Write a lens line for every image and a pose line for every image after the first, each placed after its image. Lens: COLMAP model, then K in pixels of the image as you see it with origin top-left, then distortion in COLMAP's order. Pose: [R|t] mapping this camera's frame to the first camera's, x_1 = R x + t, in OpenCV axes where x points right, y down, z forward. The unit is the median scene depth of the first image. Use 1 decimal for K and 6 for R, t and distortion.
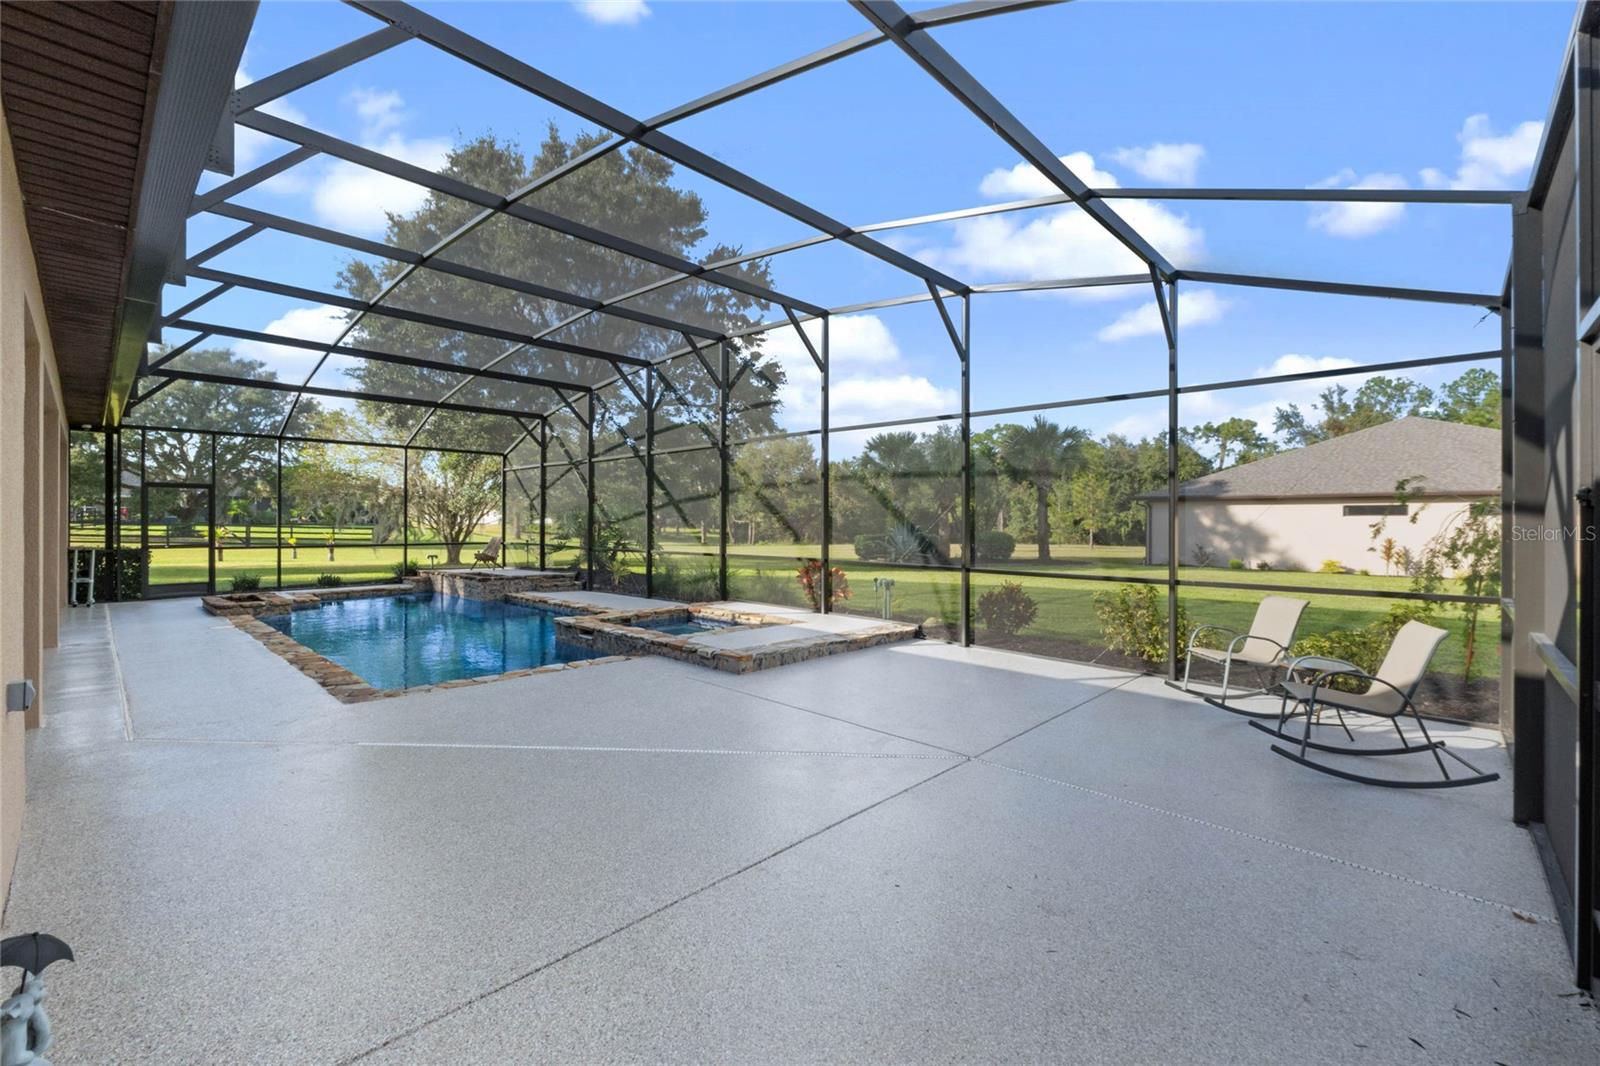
lens RADIAL K [[681.5, 0, 802.4], [0, 681.5, 530.2], [0, 0, 1]] dist [-0.007273, -0.000018]
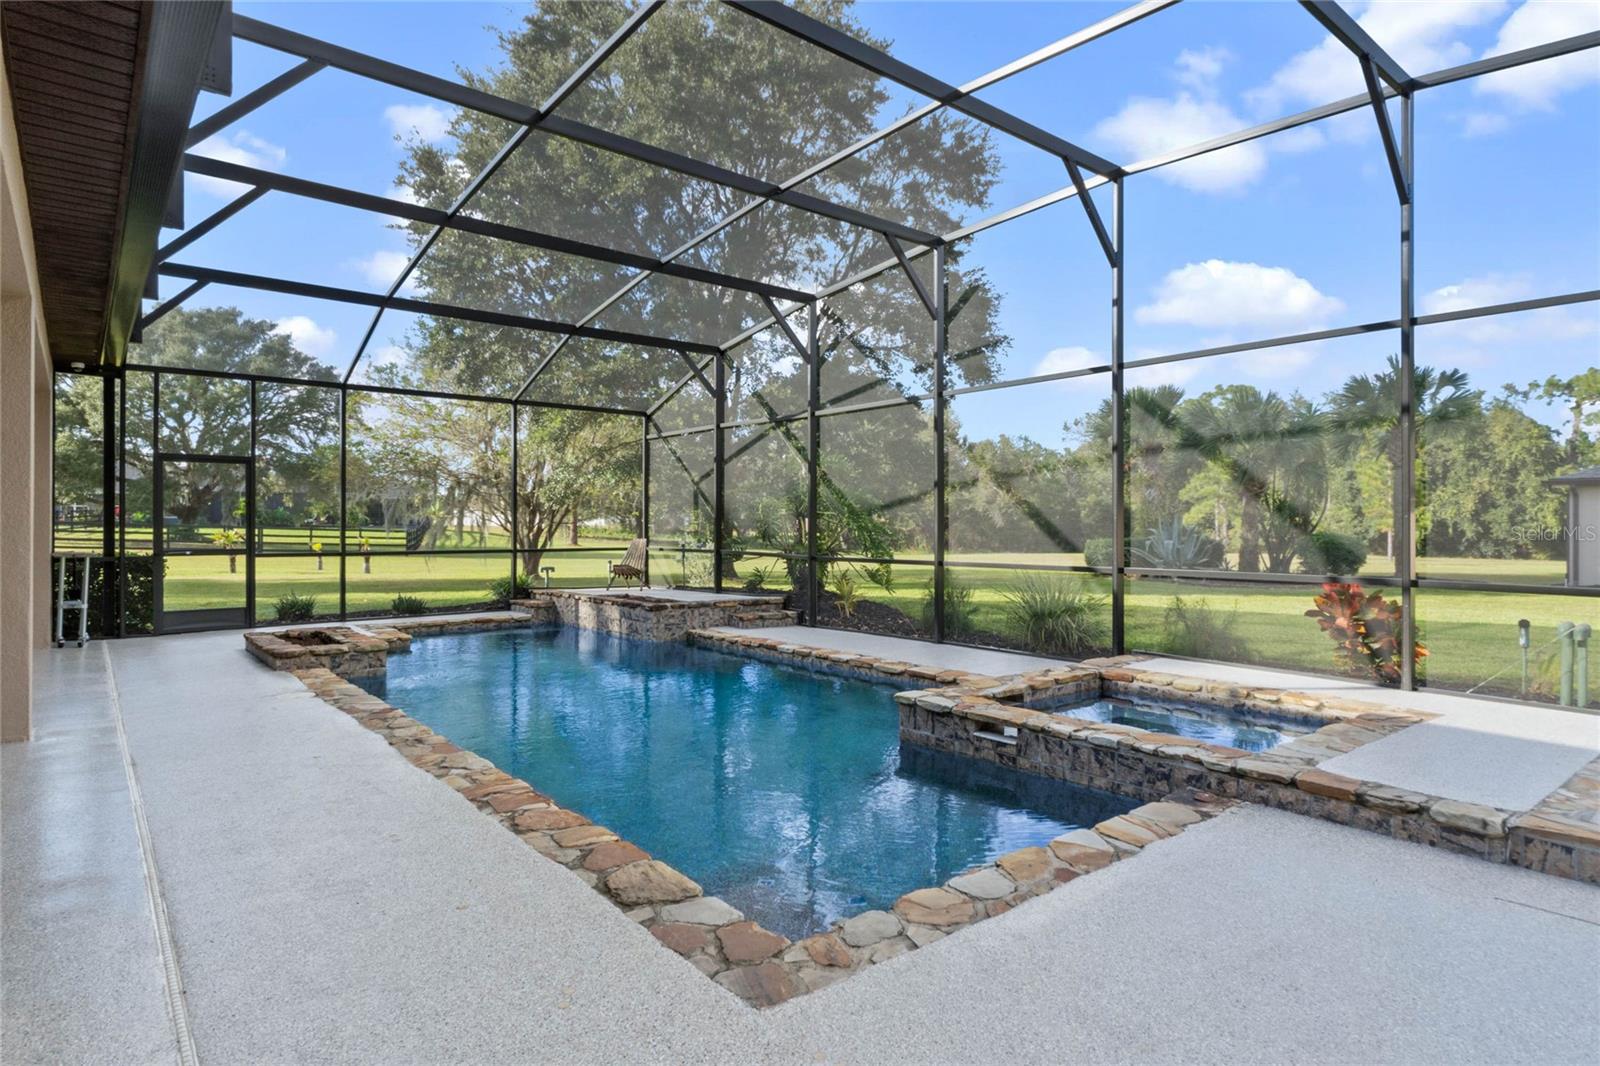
lens RADIAL K [[879.5, 0, 798.1], [0, 879.5, 535.5], [0, 0, 1]] dist [-0.001659, -0.000519]
pose [[0.992024, 0.000175, -0.126050, -0.217756], [-0.000088, 1.000000, 0.000697, 0.006135], [0.126050, -0.000680, 0.992024, 0.204881]]
